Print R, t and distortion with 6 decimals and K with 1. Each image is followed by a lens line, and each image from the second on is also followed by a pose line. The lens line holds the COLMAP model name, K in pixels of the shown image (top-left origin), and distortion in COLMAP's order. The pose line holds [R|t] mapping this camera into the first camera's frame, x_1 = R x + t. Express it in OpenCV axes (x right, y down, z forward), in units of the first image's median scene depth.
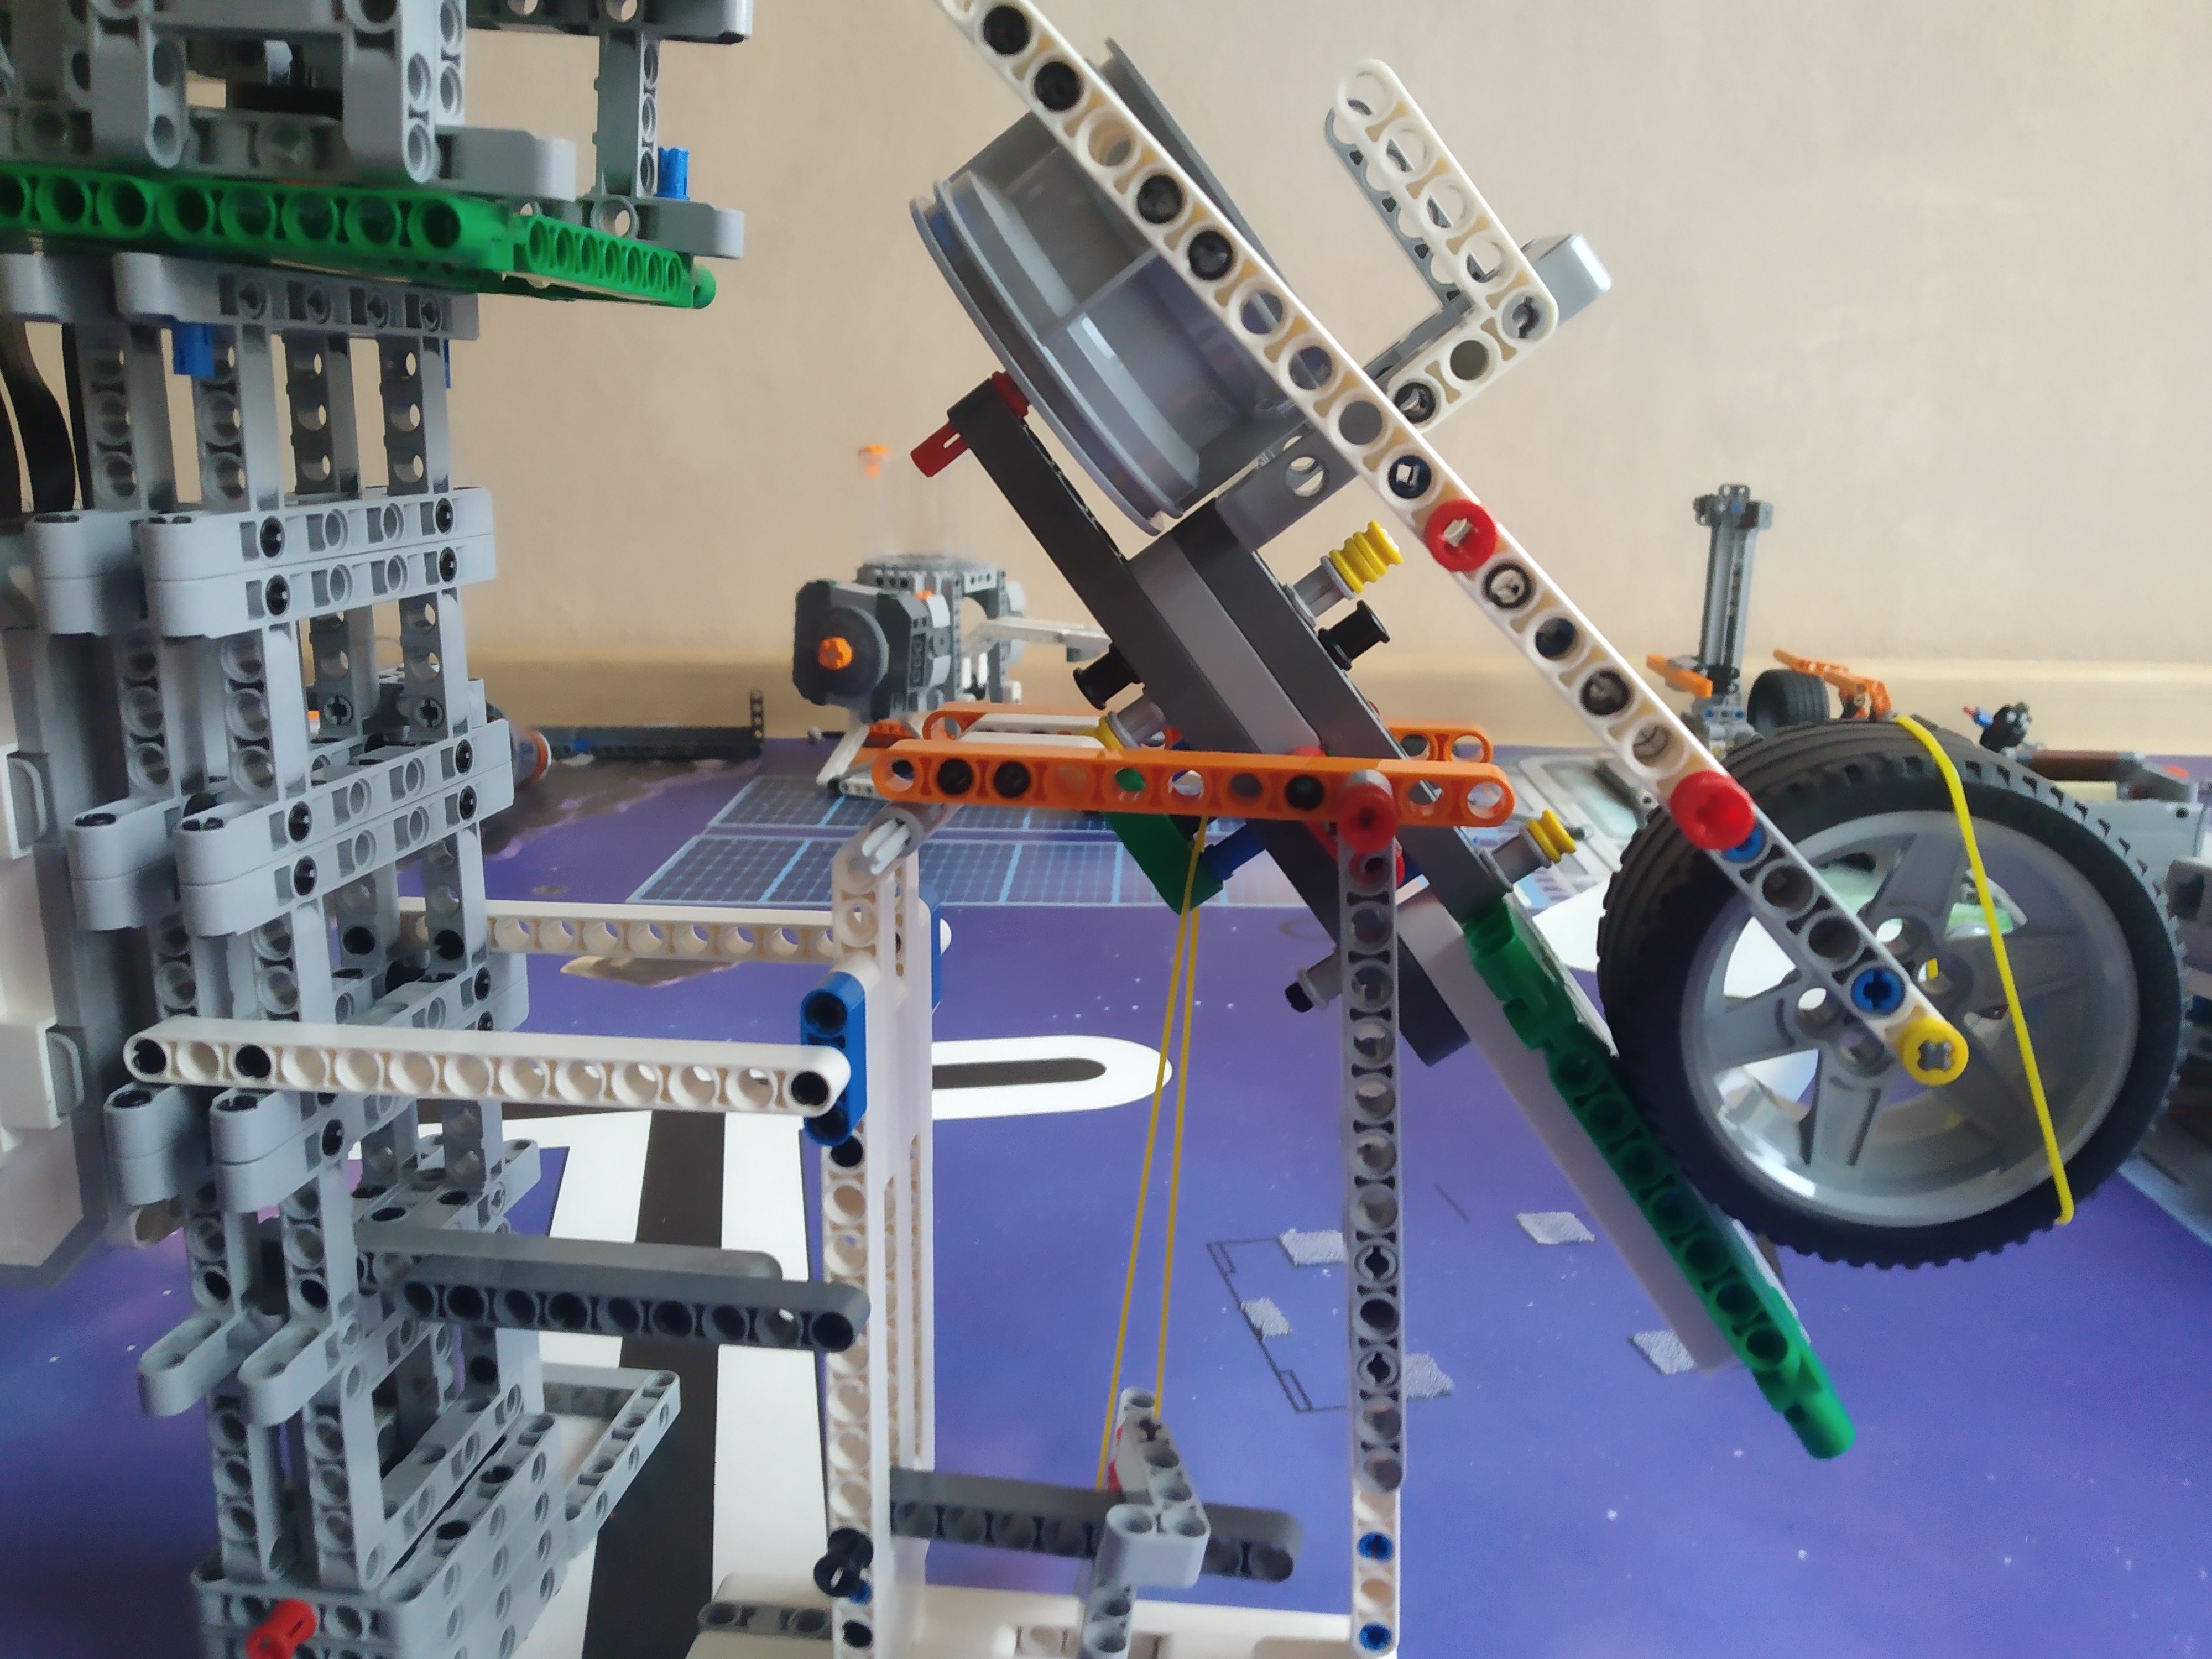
lens RADIAL K [[1788.7, 0, 1103.6], [0, 1788.7, 840.4], [0, 0, 1]] dist [0.024579, -0.046113]
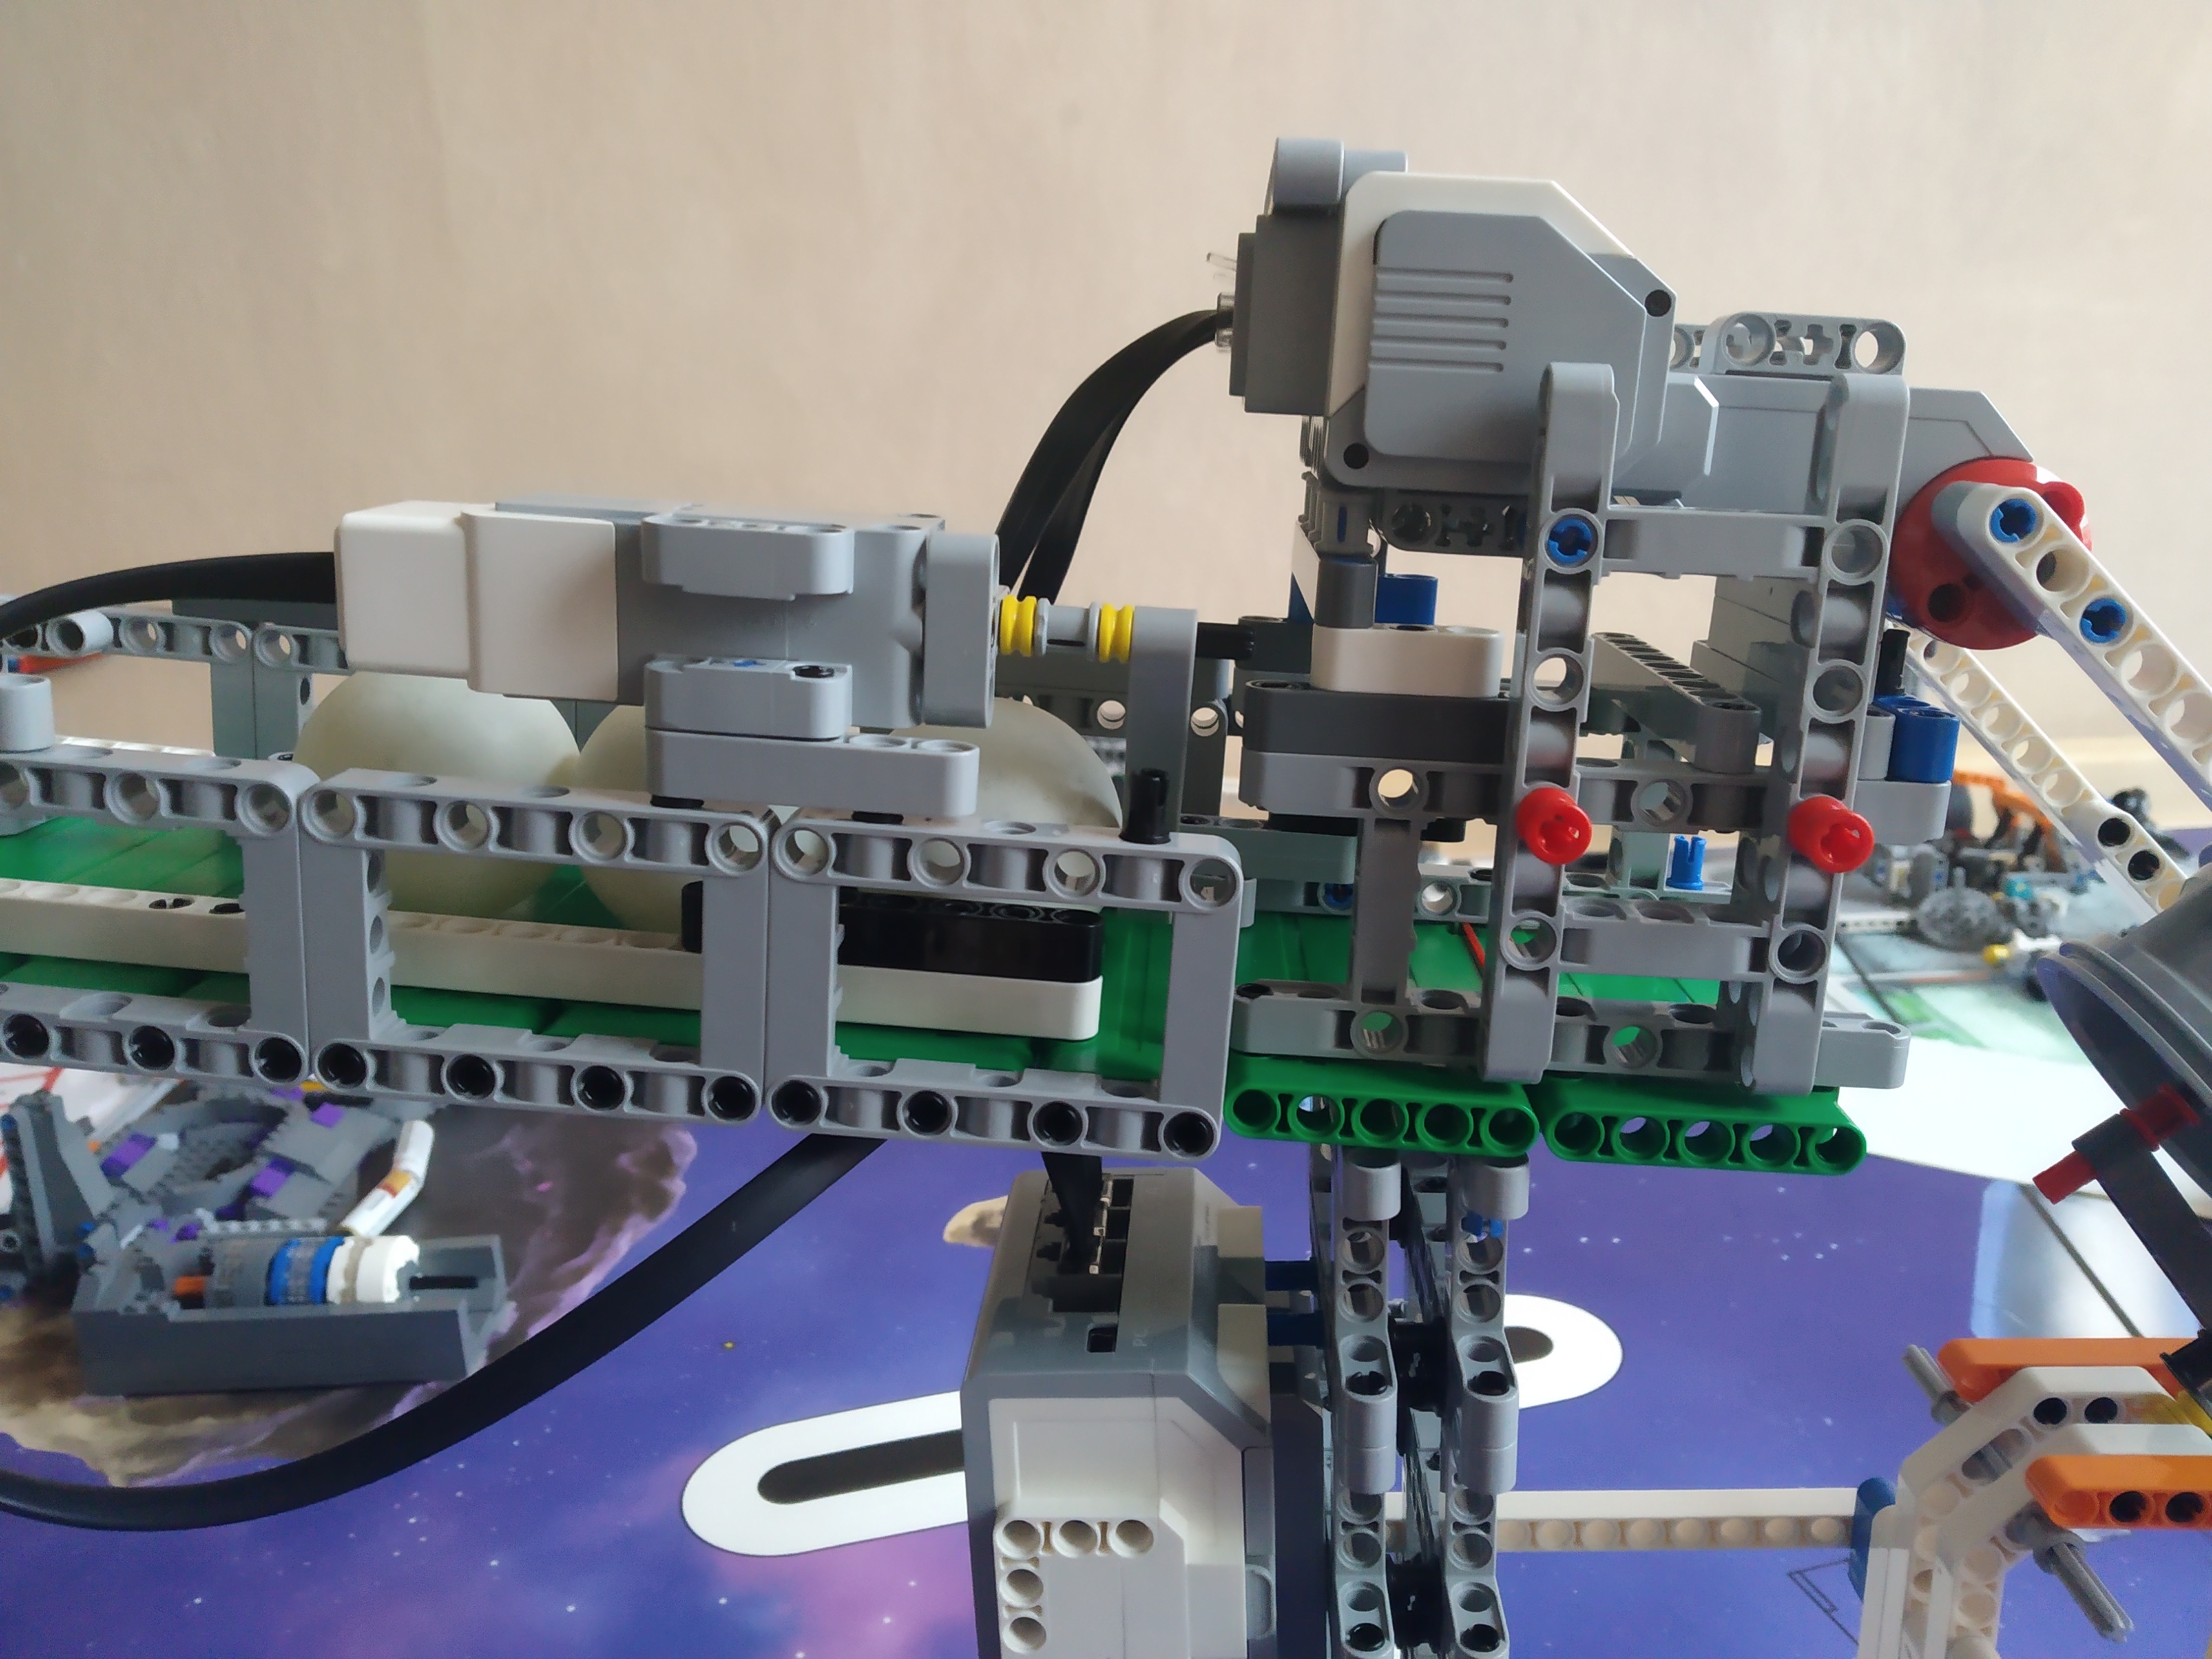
lens RADIAL K [[1788.7, 0, 1113.5], [0, 1788.7, 821.8], [0, 0, 1]] dist [0.024579, -0.046113]
pose [[0.994553, -0.057605, 0.086872, -0.400669], [0.054846, 0.997922, 0.033825, -0.271358], [-0.088640, -0.028876, 0.995645, -0.000468]]
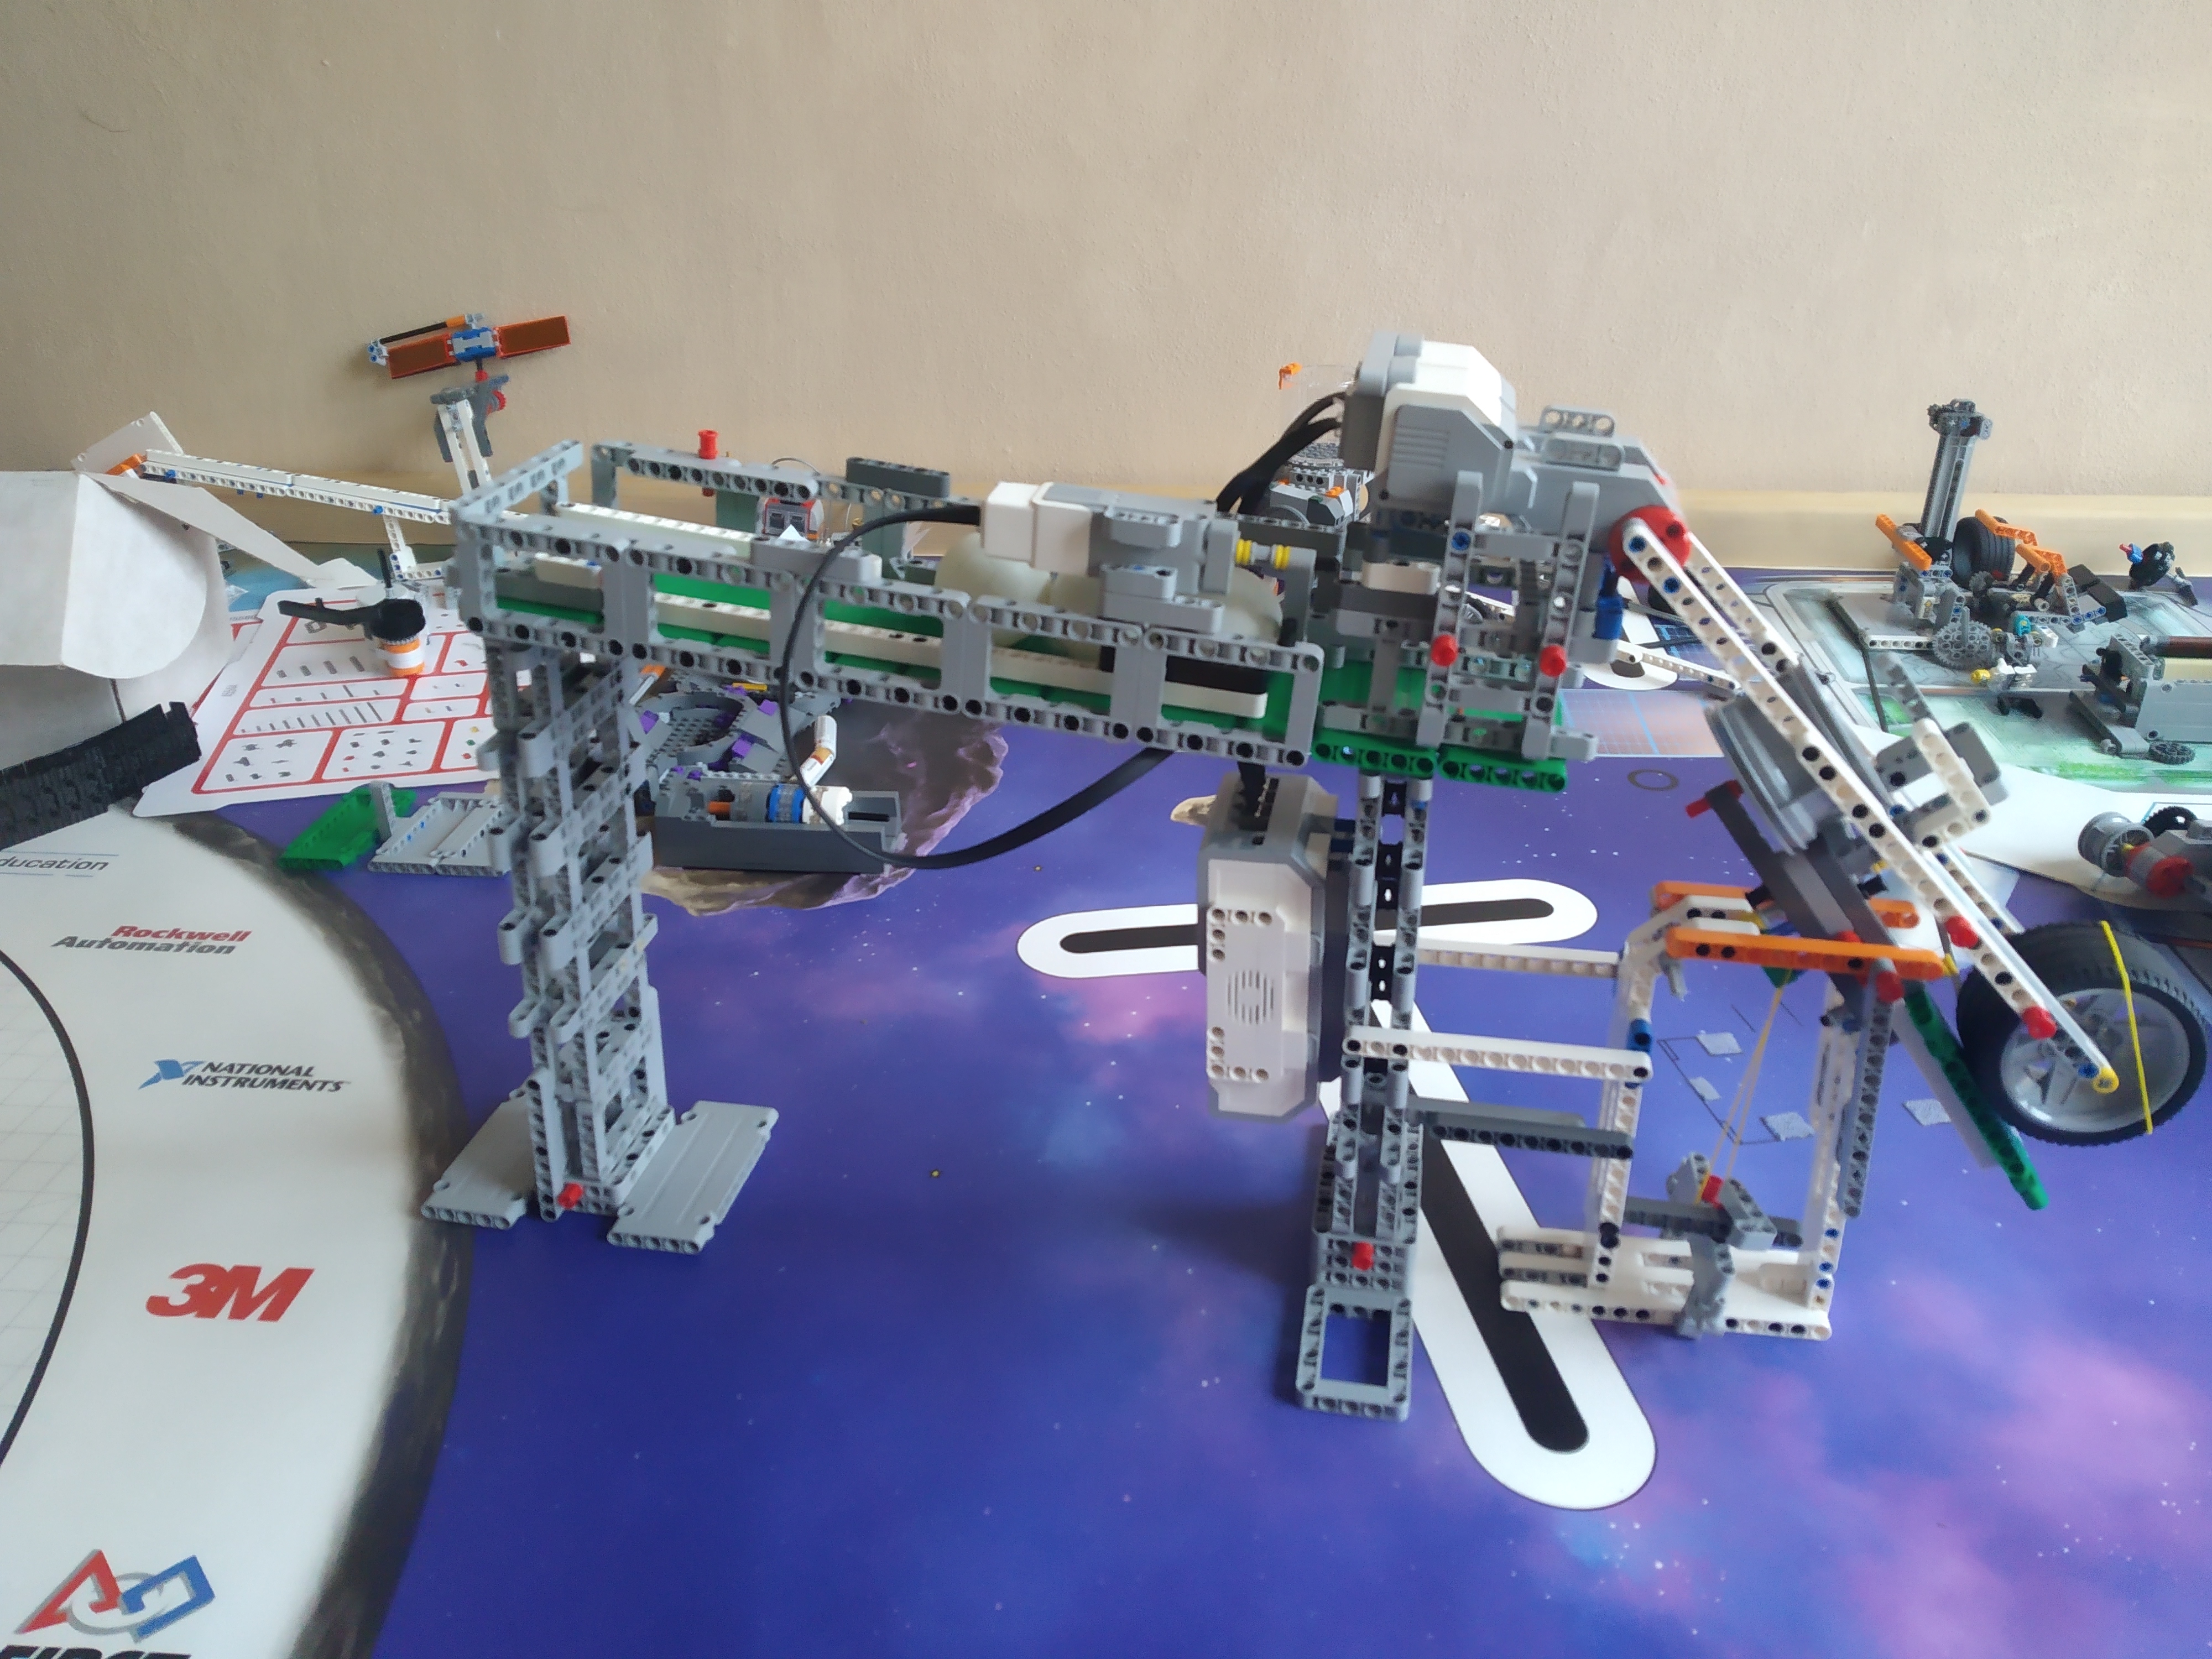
lens RADIAL K [[1788.7, 0, 1070.0], [0, 1788.7, 820.3], [0, 0, 1]] dist [0.024579, -0.046113]
pose [[0.998245, 0.005692, -0.058951, -0.425447], [0.008395, 0.971721, 0.235984, -0.419172], [0.058627, -0.236065, 0.969967, -0.733258]]
